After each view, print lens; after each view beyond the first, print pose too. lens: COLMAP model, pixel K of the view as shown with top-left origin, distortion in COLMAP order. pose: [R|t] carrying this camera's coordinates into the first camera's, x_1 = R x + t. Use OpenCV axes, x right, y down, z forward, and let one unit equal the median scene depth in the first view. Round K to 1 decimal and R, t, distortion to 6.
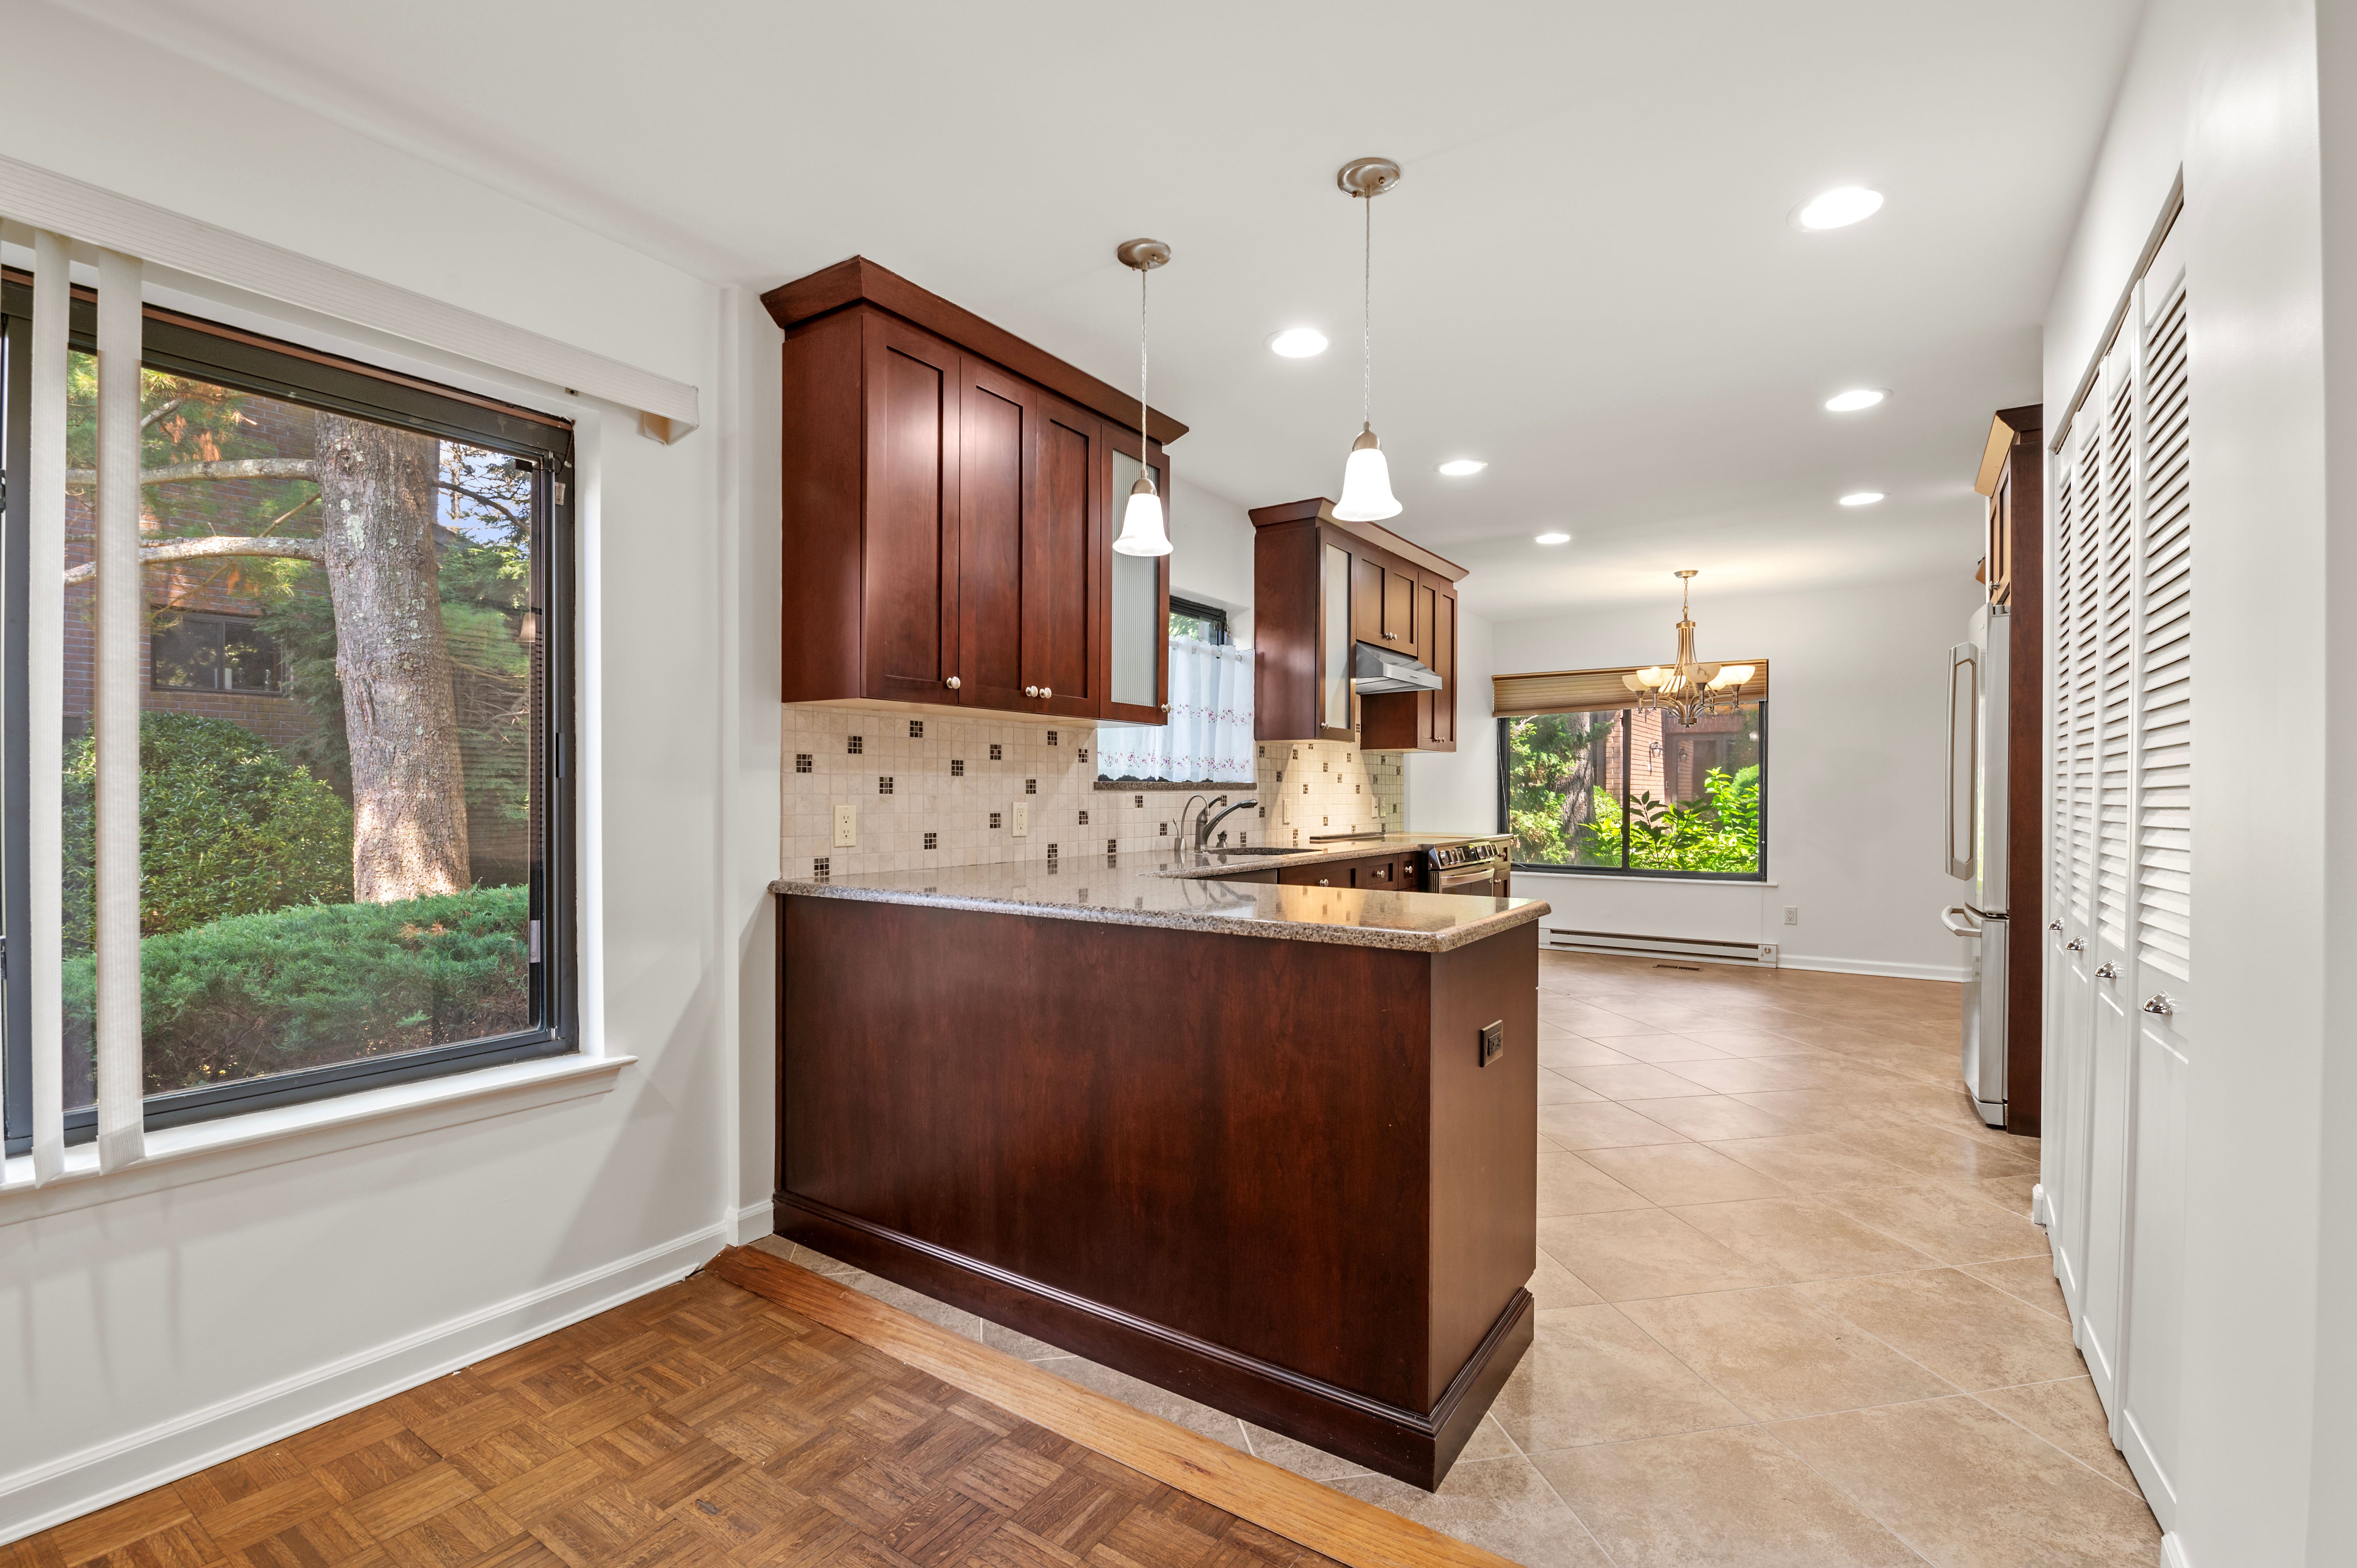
lens RADIAL K [[1044.3, 0, 1175.1], [0, 1044.3, 798.4], [0, 0, 1]] dist [-0.000297, -0.013860]
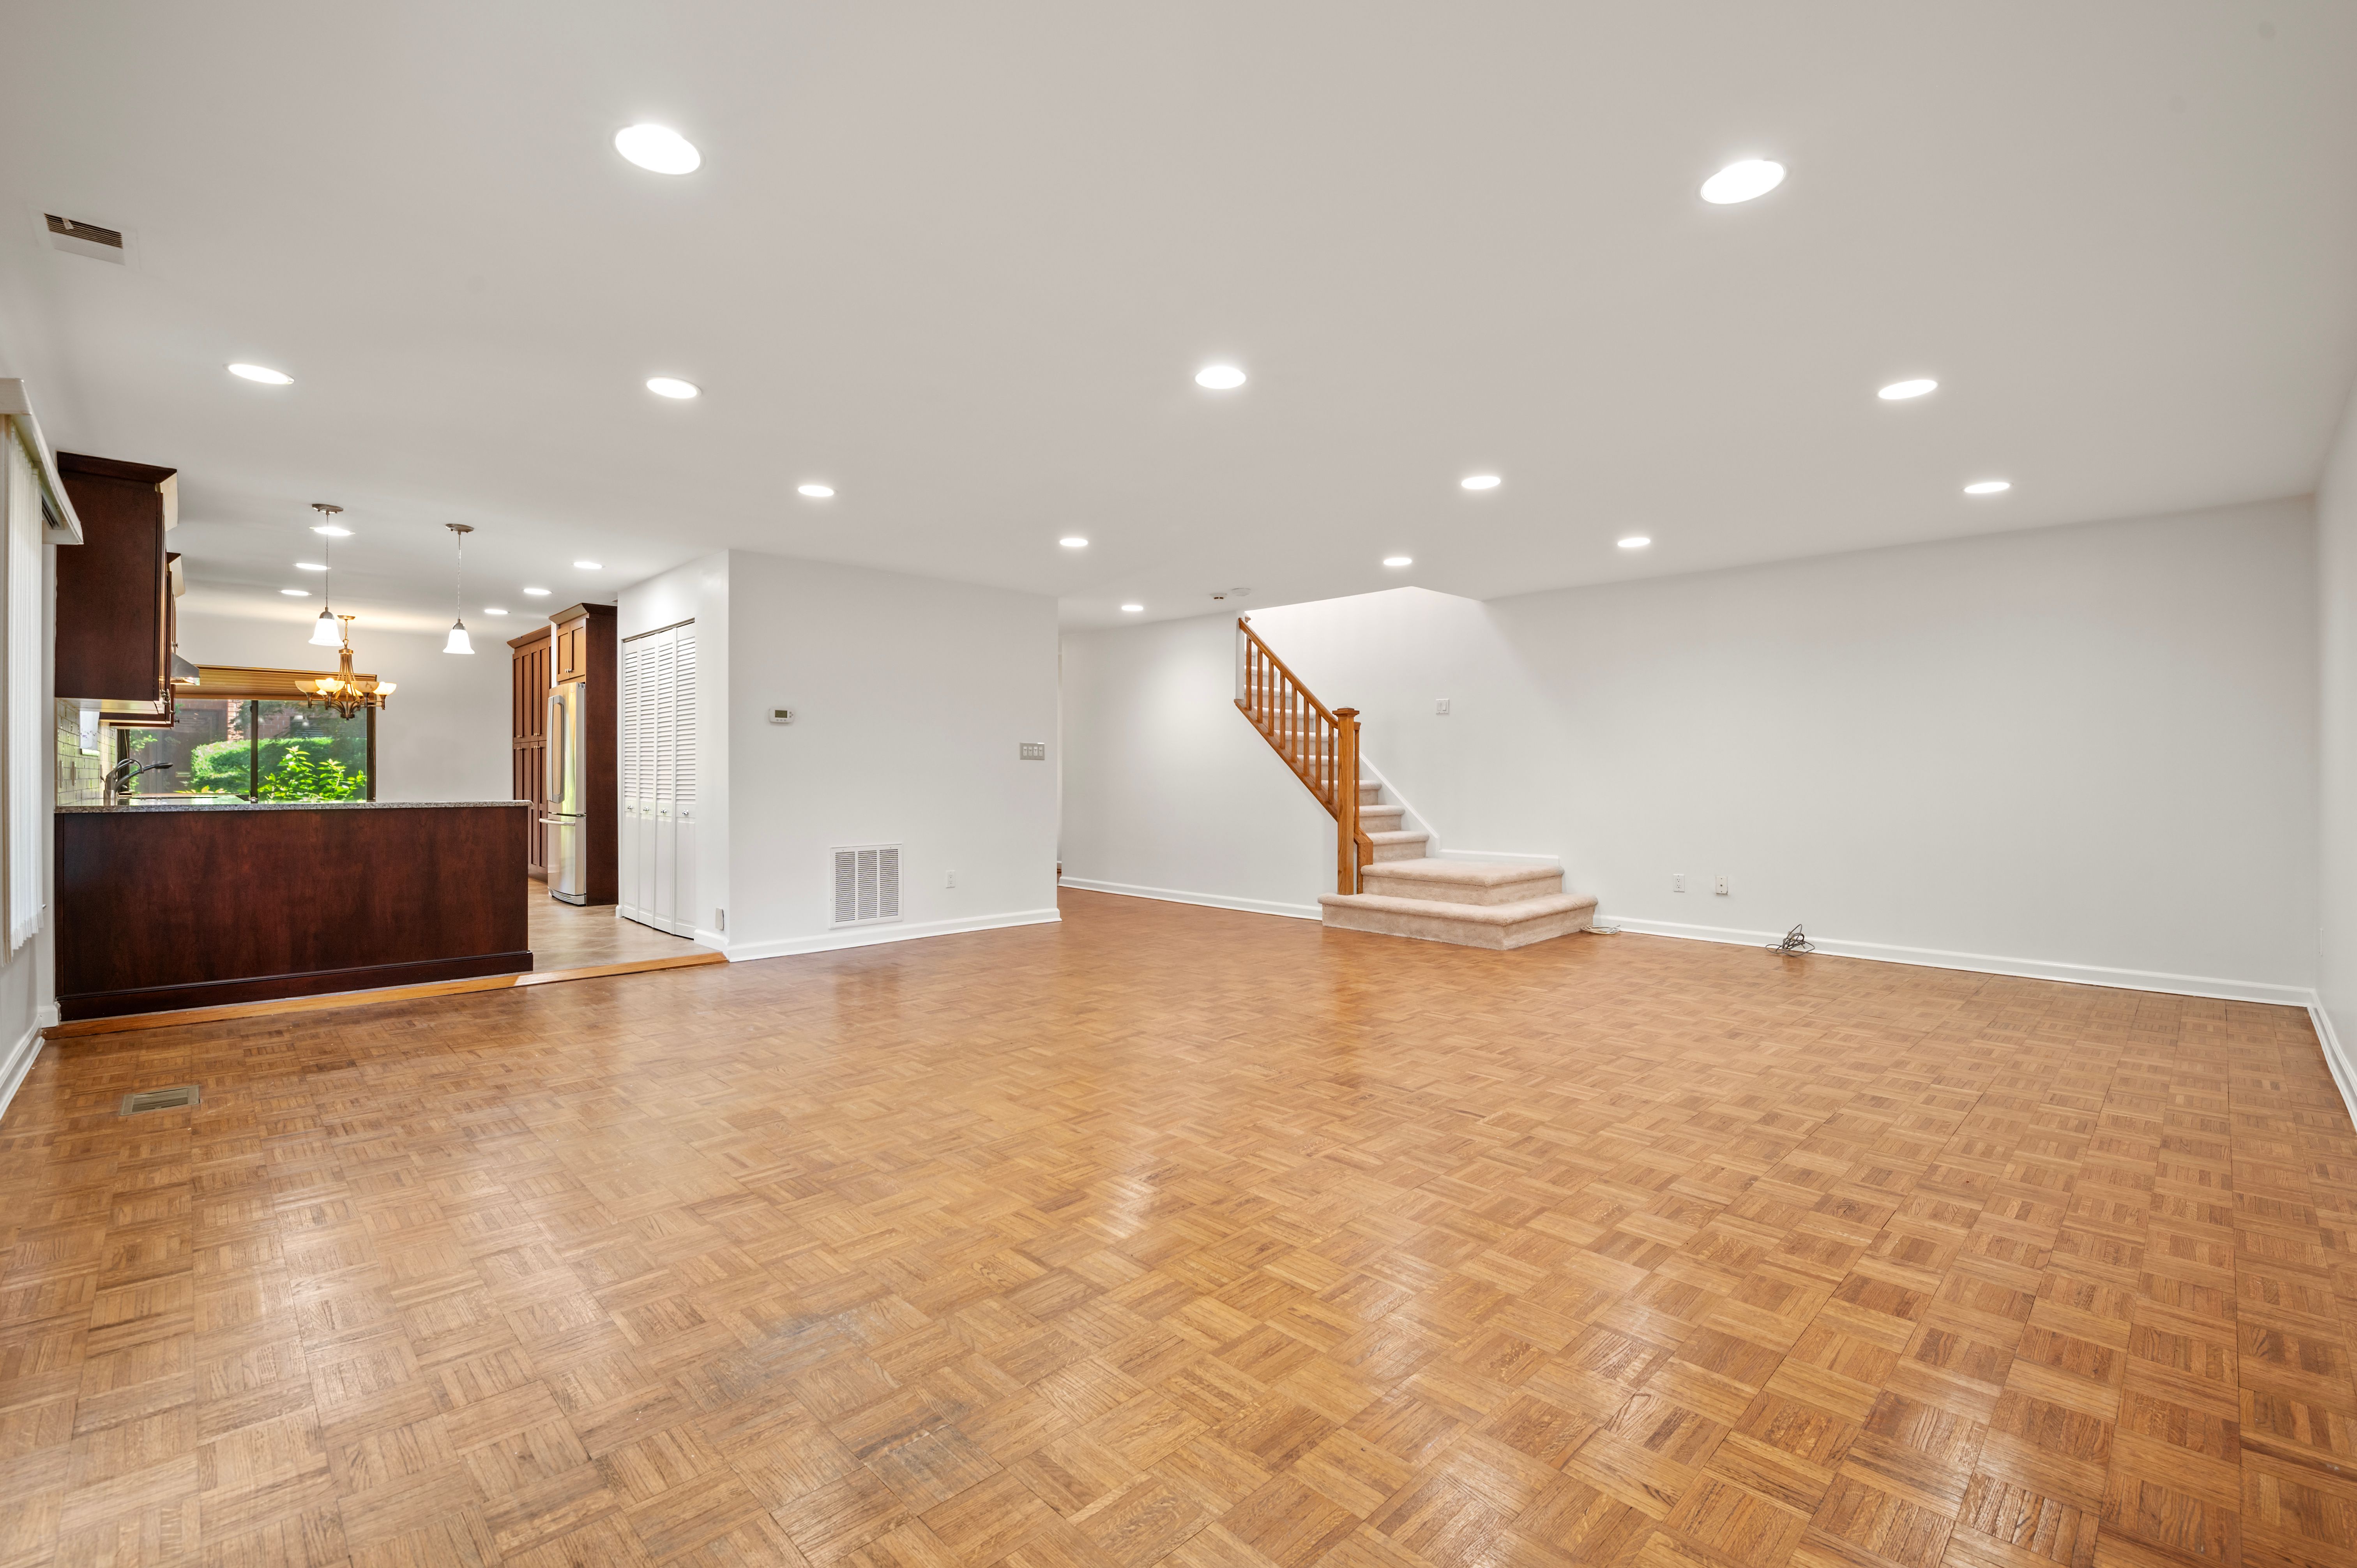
lens RADIAL K [[1015.4, 0, 1178.5], [0, 1015.4, 784.0], [0, 0, 1]] dist [0.000095, -0.011643]
pose [[0.208111, -0.008084, 0.978072, -1.374316], [0.003278, 0.999966, 0.007567, 0.033807], [-0.978100, 0.001631, 0.208131, -0.929498]]
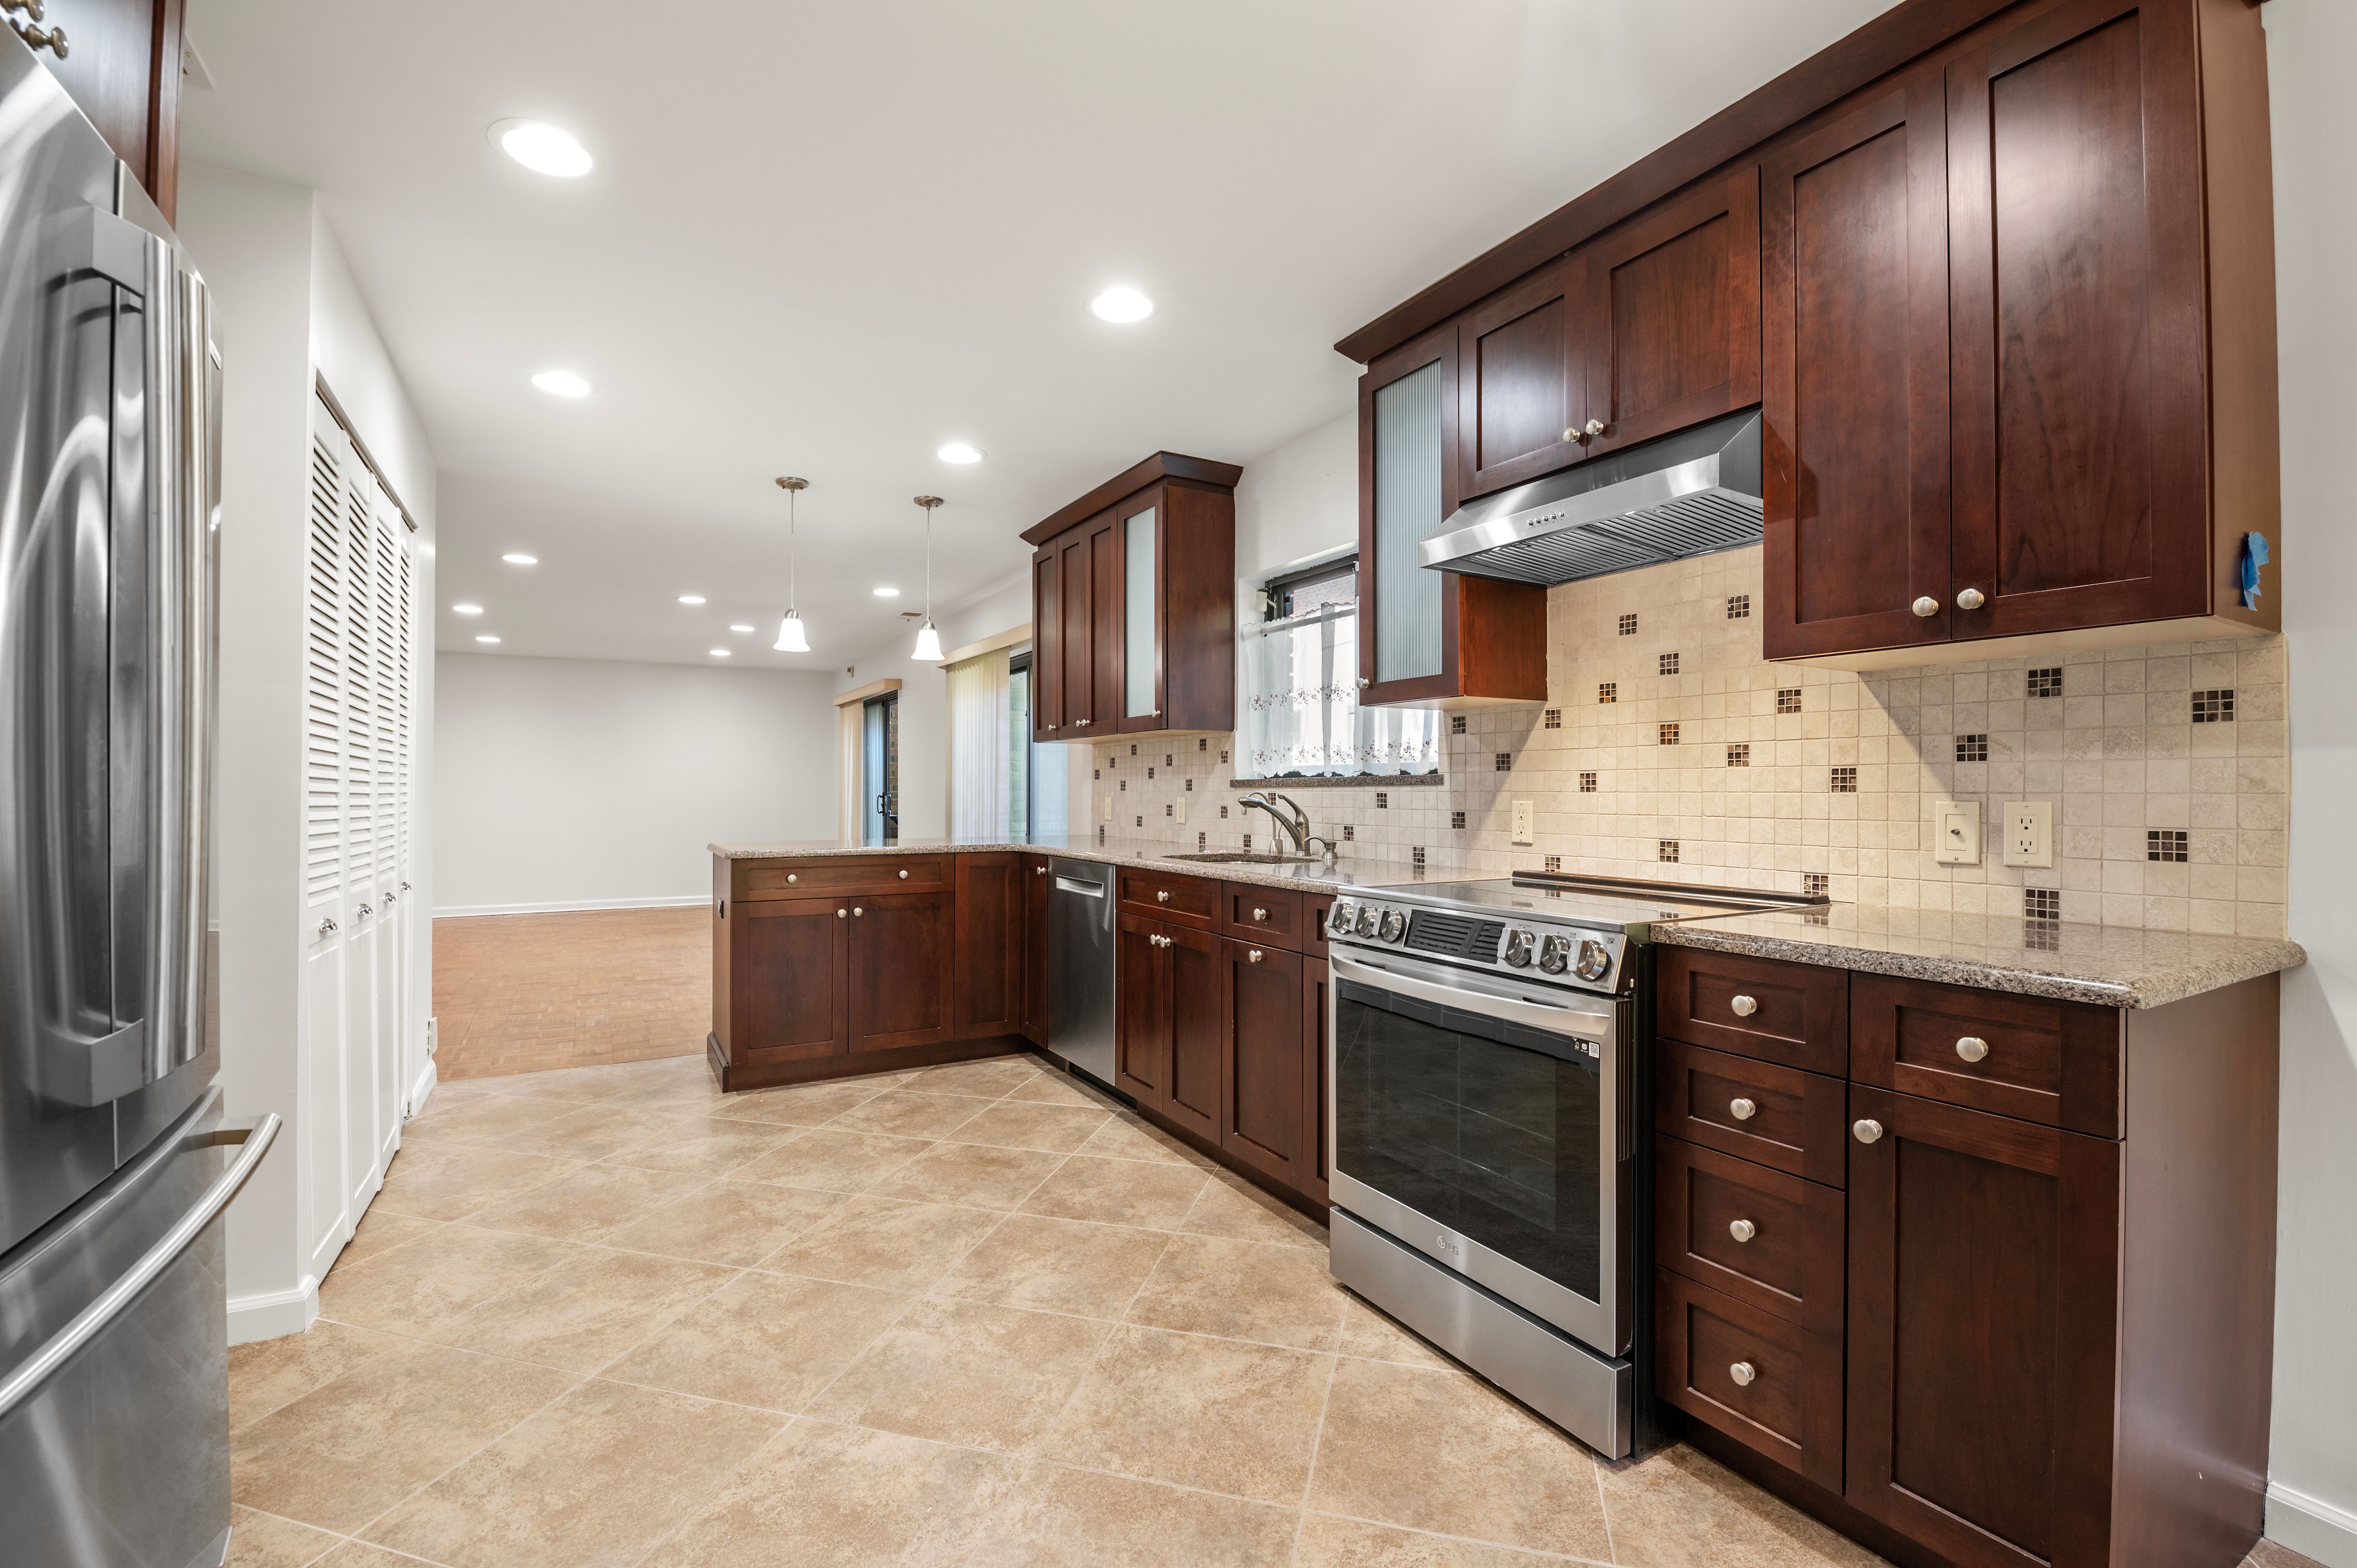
lens RADIAL K [[1015.4, 0, 1178.5], [0, 1015.4, 784.0], [0, 0, 1]] dist [0.000095, -0.011643]
pose [[-0.434696, -0.009384, -0.900528, 1.130947], [-0.008517, 0.999944, -0.006309, -0.005432], [0.900537, 0.004928, -0.434751, 1.763576]]
